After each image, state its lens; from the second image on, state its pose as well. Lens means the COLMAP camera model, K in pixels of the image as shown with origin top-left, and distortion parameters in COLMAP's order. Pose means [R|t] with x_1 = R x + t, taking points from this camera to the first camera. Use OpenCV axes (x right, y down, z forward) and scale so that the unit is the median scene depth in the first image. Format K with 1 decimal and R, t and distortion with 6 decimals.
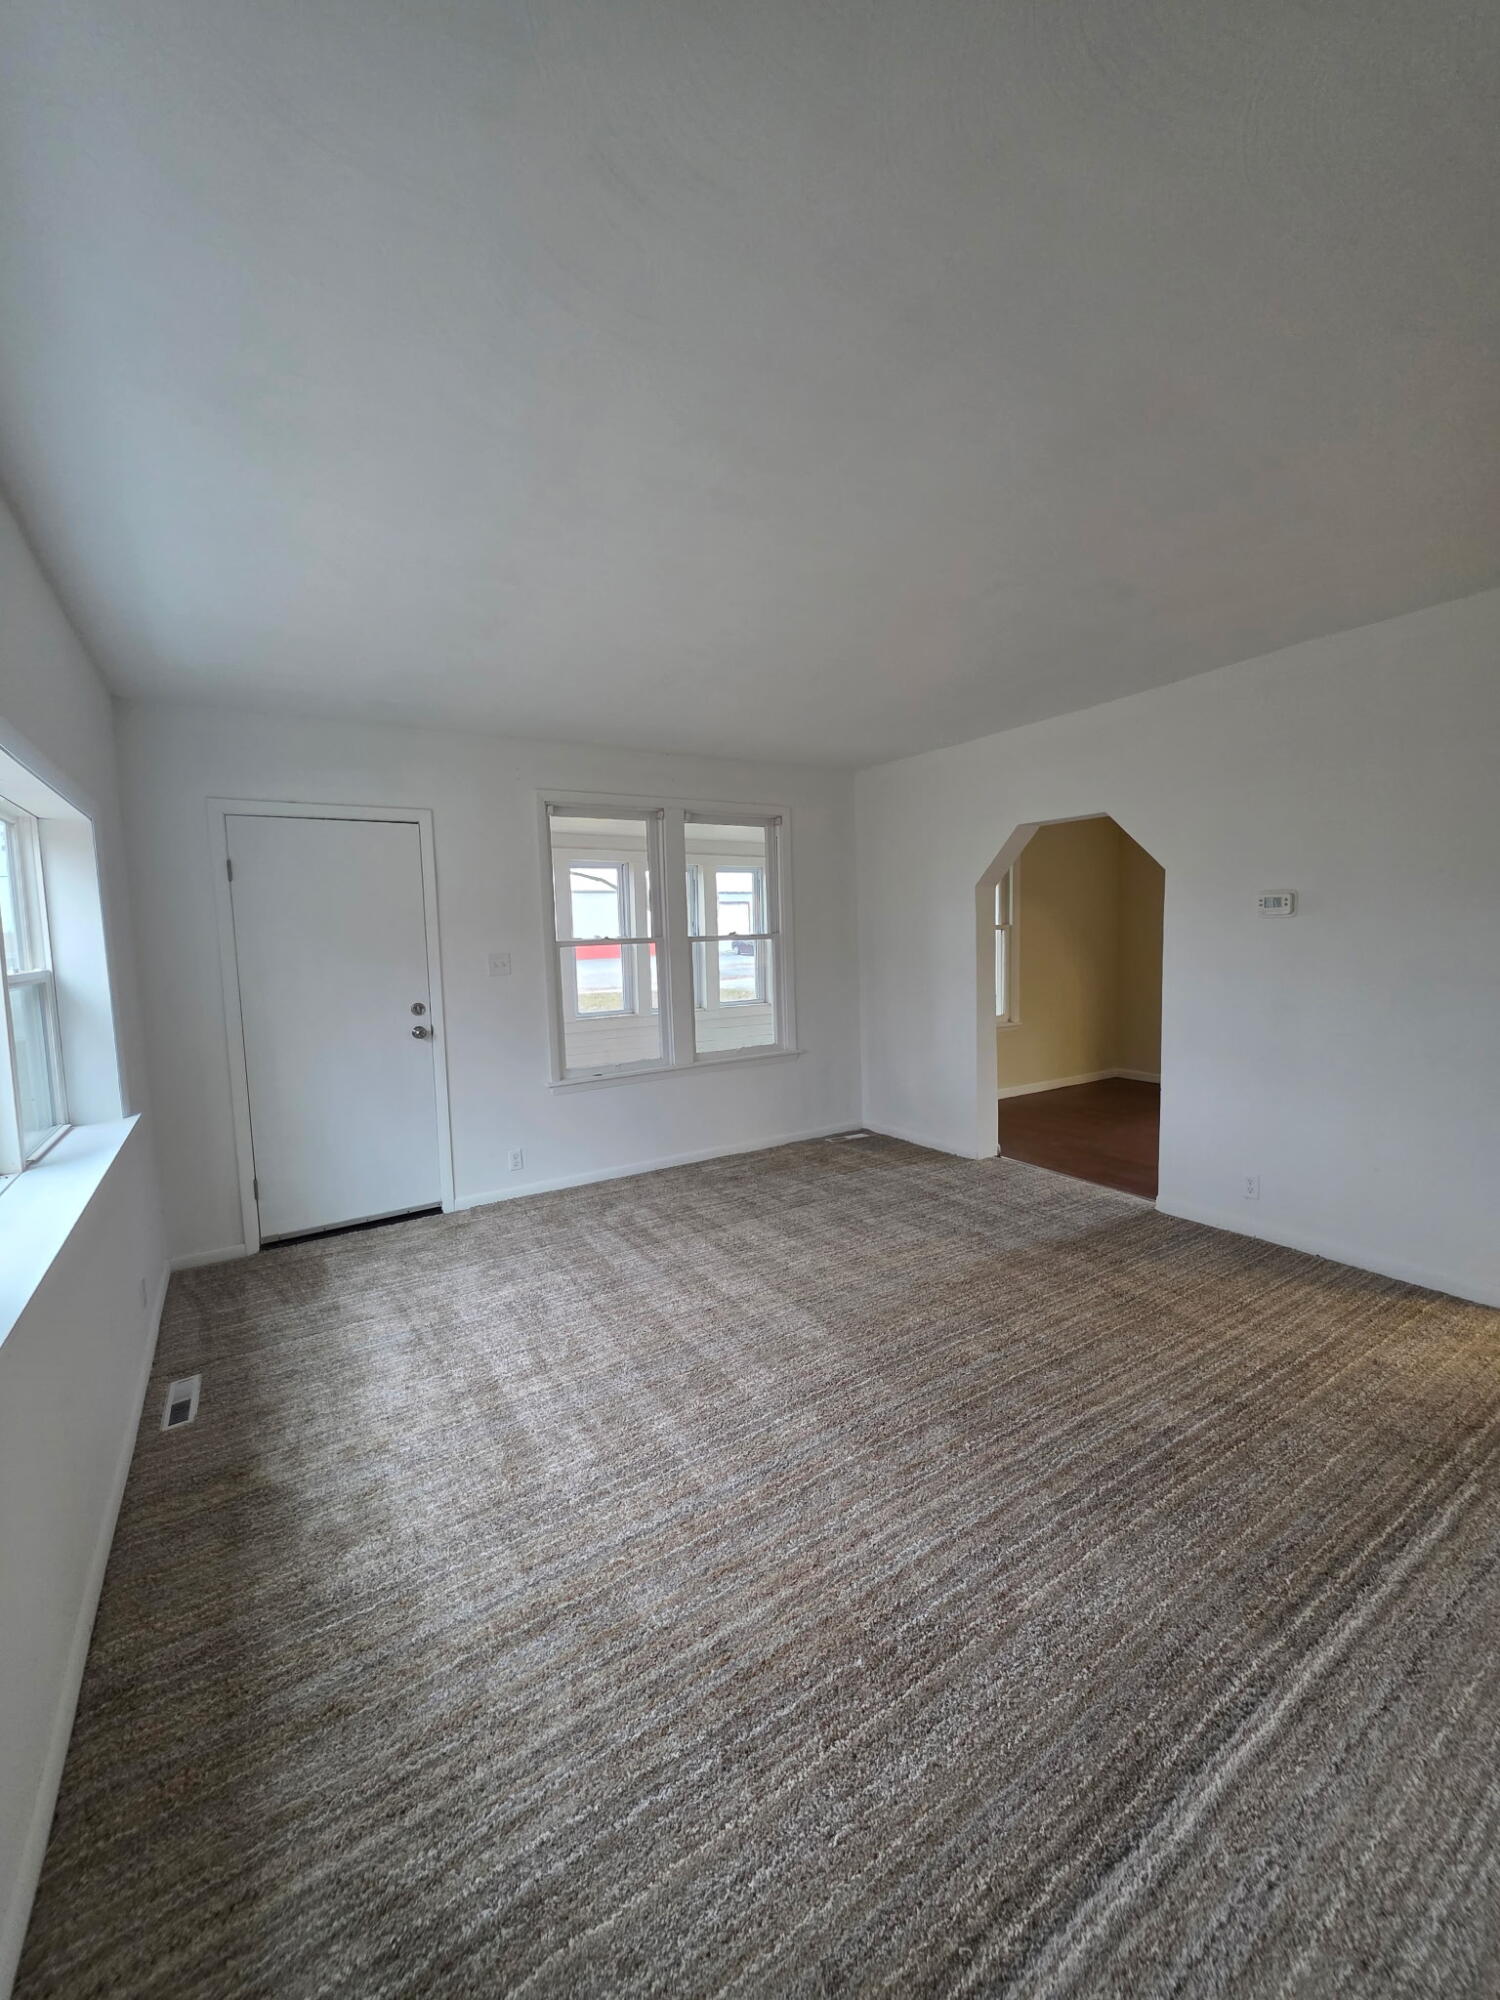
lens RADIAL K [[799.8, 0, 752.8], [0, 799.8, 1000.2], [0, 0, 1]] dist [0.006448, -0.000097]
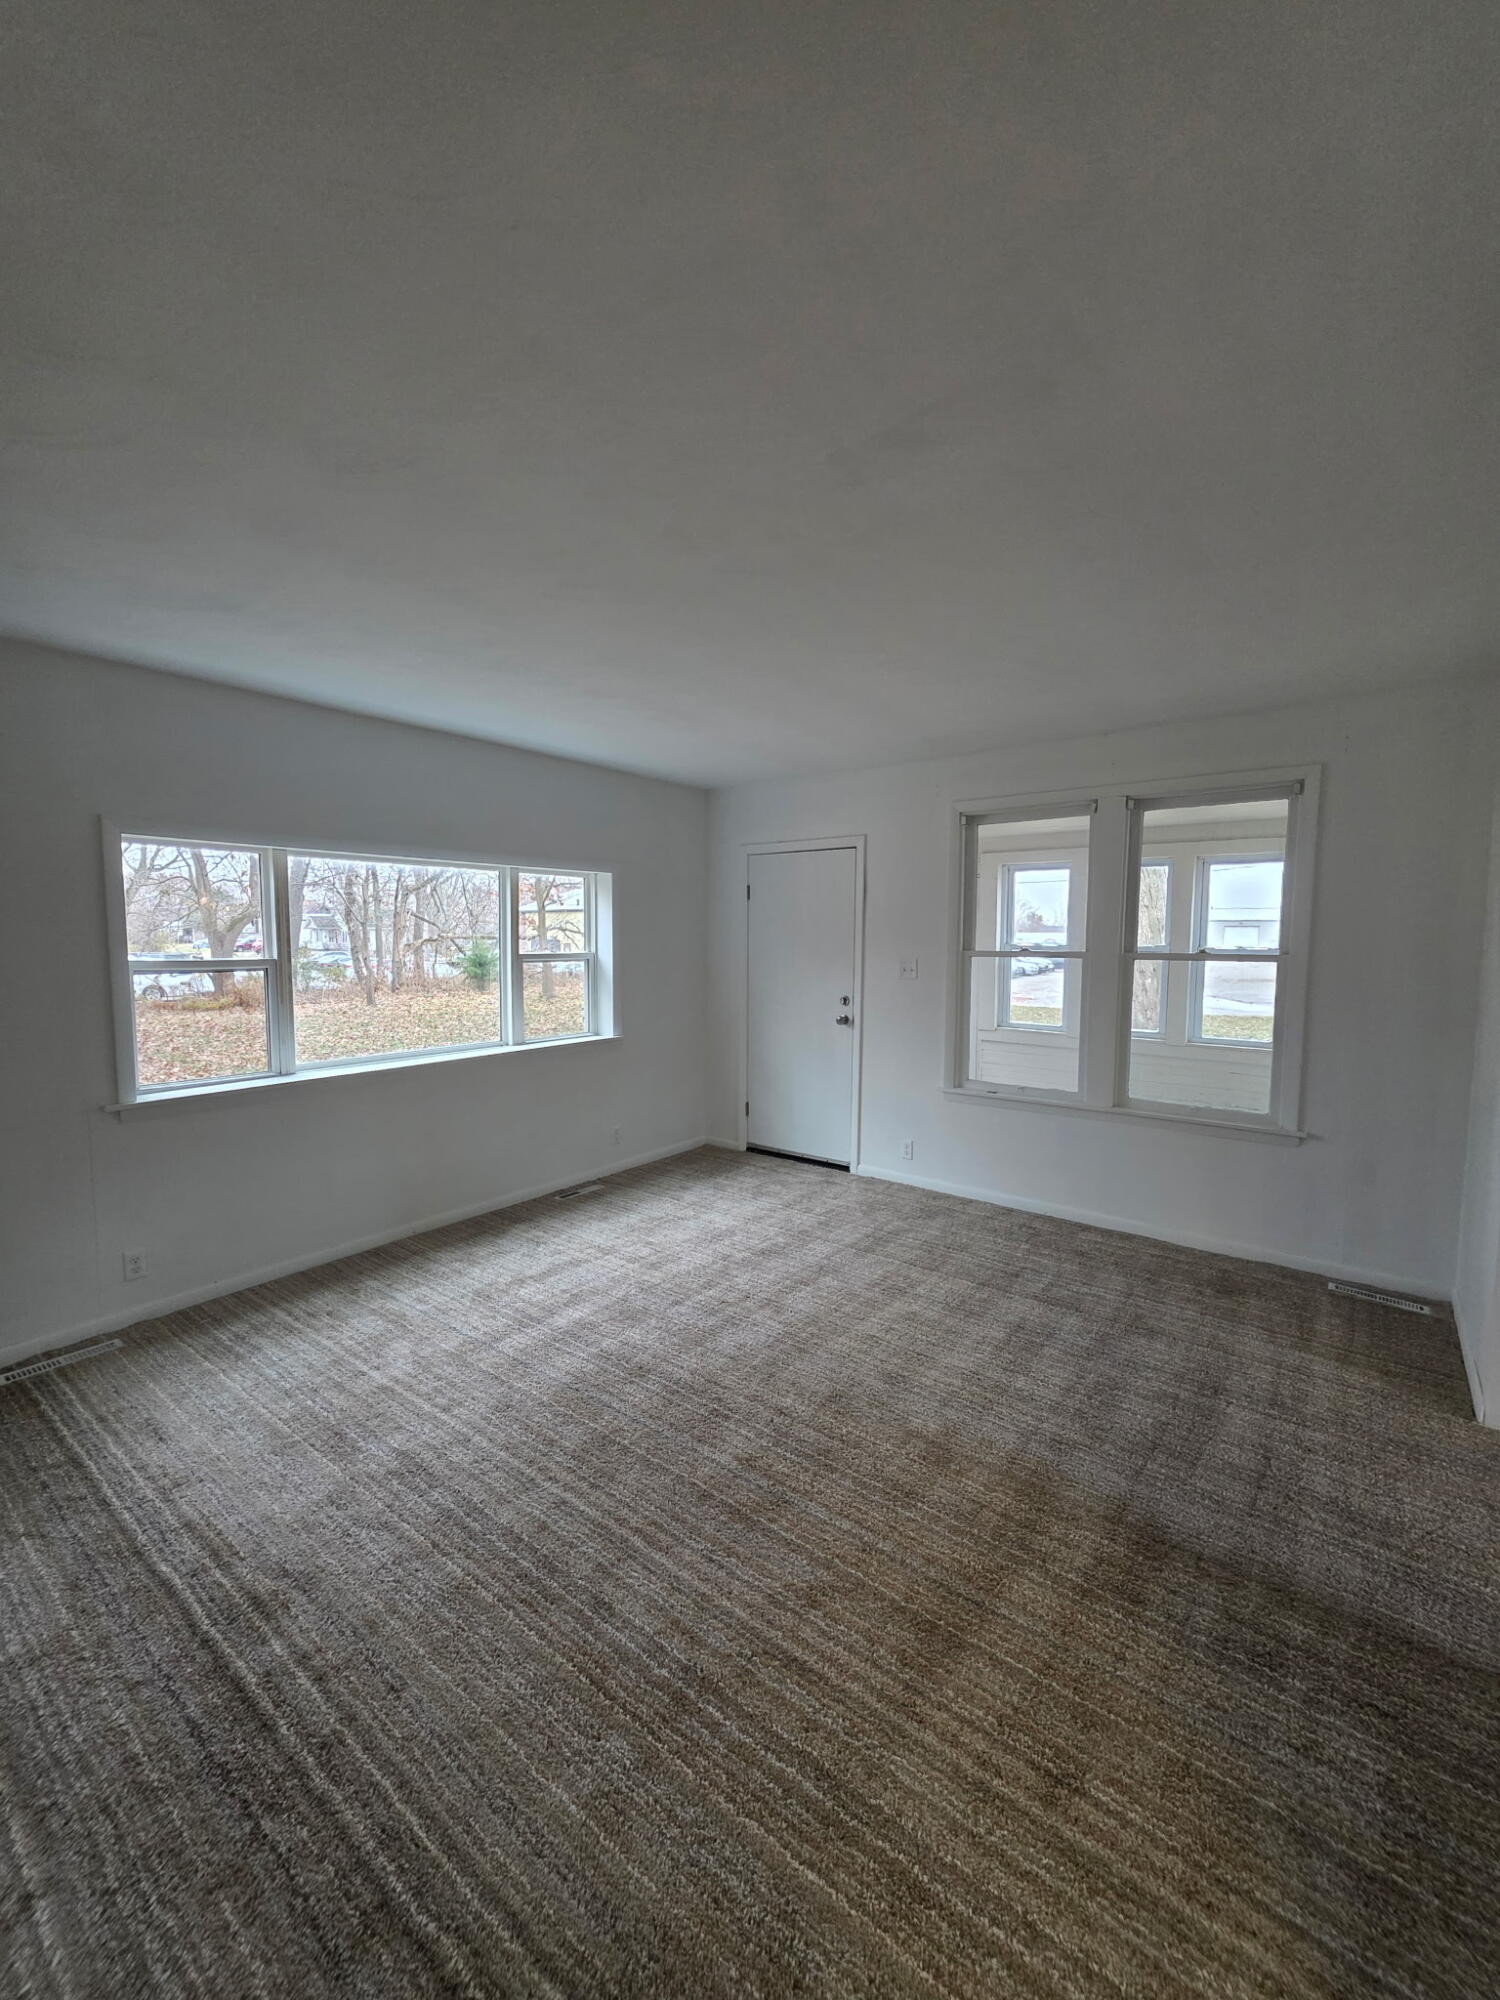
lens RADIAL K [[799.8, 0, 749.4], [0, 799.8, 998.8], [0, 0, 1]] dist [0.006448, -0.000097]
pose [[0.330947, 0.102109, -0.938108, 0.669701], [-0.097136, 0.992534, 0.073765, -0.066368], [0.938636, 0.066712, 0.338395, 0.446998]]
